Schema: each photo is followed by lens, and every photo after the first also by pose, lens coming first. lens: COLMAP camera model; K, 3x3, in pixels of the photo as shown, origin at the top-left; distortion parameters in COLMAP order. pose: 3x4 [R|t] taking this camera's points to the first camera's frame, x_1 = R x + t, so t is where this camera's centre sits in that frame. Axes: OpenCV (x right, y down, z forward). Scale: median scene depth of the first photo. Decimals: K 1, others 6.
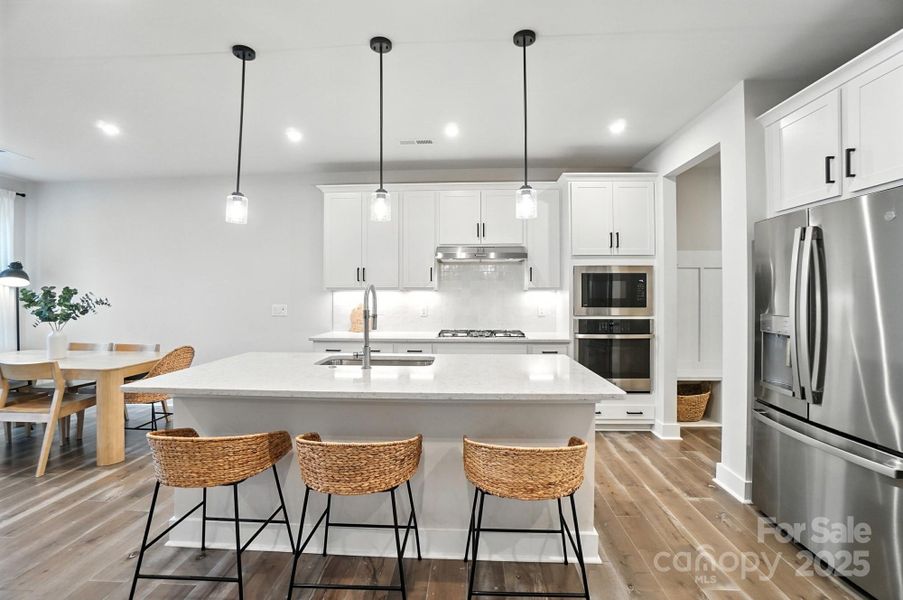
lens RADIAL K [[396.5, 0, 451.5], [0, 396.5, 300.0], [0, 0, 1]] dist [-0.045415, 0.000070]
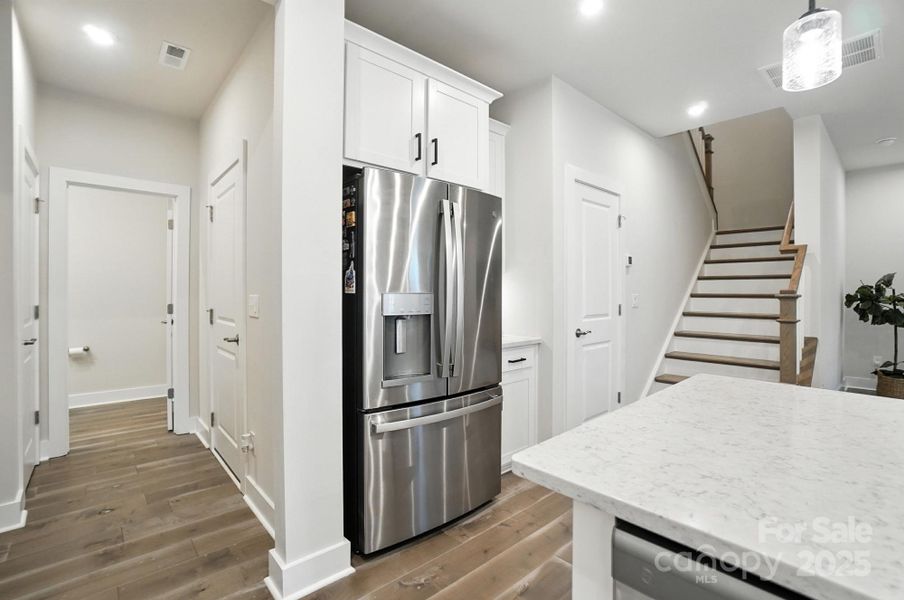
lens RADIAL K [[413.3, 0, 447.1], [0, 413.3, 293.6], [0, 0, 1]] dist [-0.030554, 0.000043]
pose [[-0.699182, -0.004128, 0.714932, 0.081774], [0.009225, 0.999848, 0.014795, 0.017579], [-0.714884, 0.016940, -0.699037, 0.915036]]
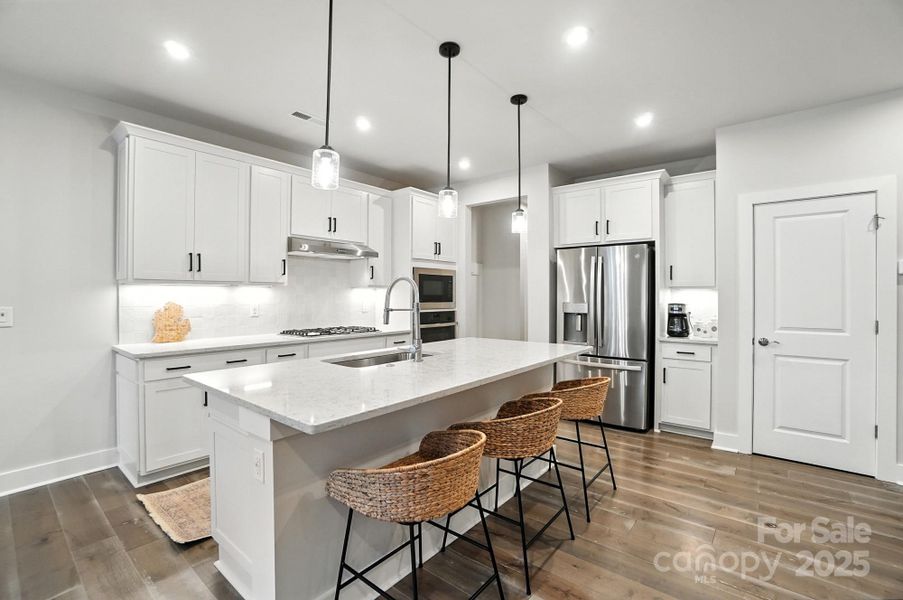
lens RADIAL K [[400.2, 0, 451.5], [0, 400.2, 300.0], [0, 0, 1]] dist [-0.058475, 0.017586]
pose [[0.589184, -0.007875, 0.807961, -0.599077], [0.009984, 0.999947, 0.002466, 0.009833], [-0.807937, 0.006613, 0.589231, 0.207262]]
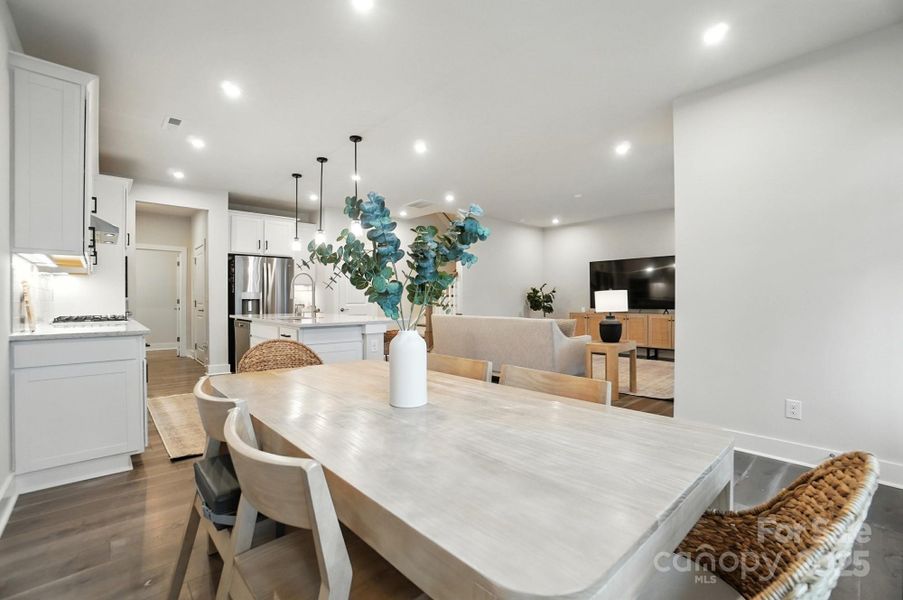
lens RADIAL K [[396.5, 0, 451.5], [0, 396.5, 300.0], [0, 0, 1]] dist [-0.045415, 0.000070]
pose [[-0.712024, 0.000260, 0.702155, -1.244685], [0.012150, 0.999855, 0.011951, 0.046086], [-0.702050, 0.017041, -0.711924, 1.155321]]
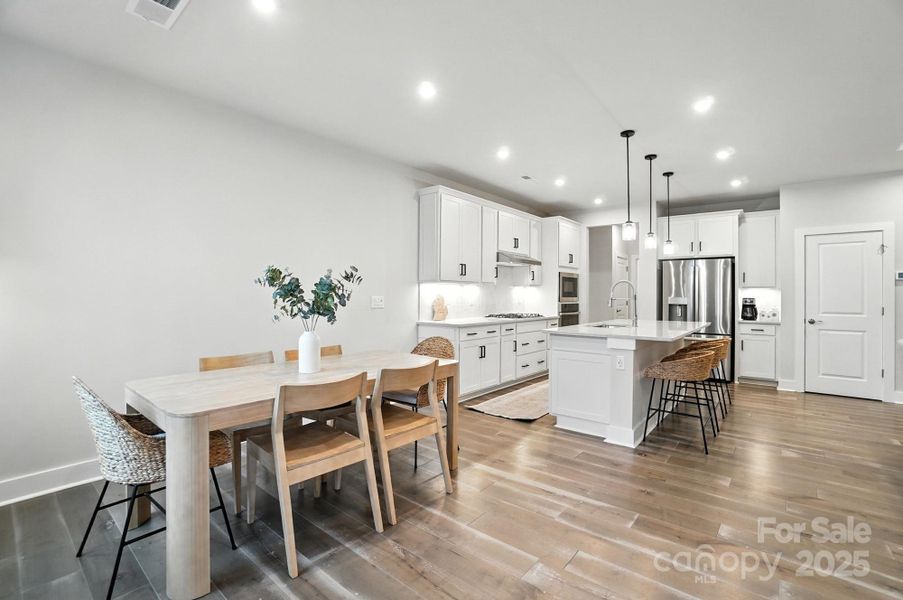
lens RADIAL K [[400.2, 0, 451.5], [0, 400.2, 300.0], [0, 0, 1]] dist [-0.058475, 0.017586]
pose [[0.602184, -0.005437, 0.798339, -1.347072], [0.005155, 0.999982, 0.002922, 0.024814], [-0.798341, 0.002356, 0.602201, 0.350122]]
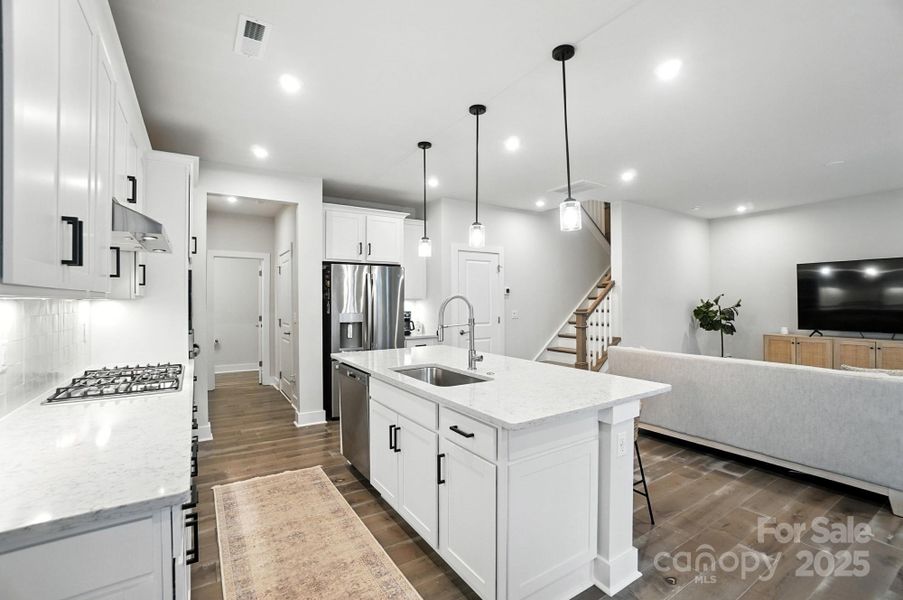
lens RADIAL K [[400.2, 0, 451.5], [0, 400.2, 300.0], [0, 0, 1]] dist [-0.058475, 0.017586]
pose [[-0.588680, 0.001967, 0.808364, -0.684811], [0.015305, 0.999845, 0.008712, -0.022713], [-0.808221, 0.017501, -0.588619, 1.054800]]
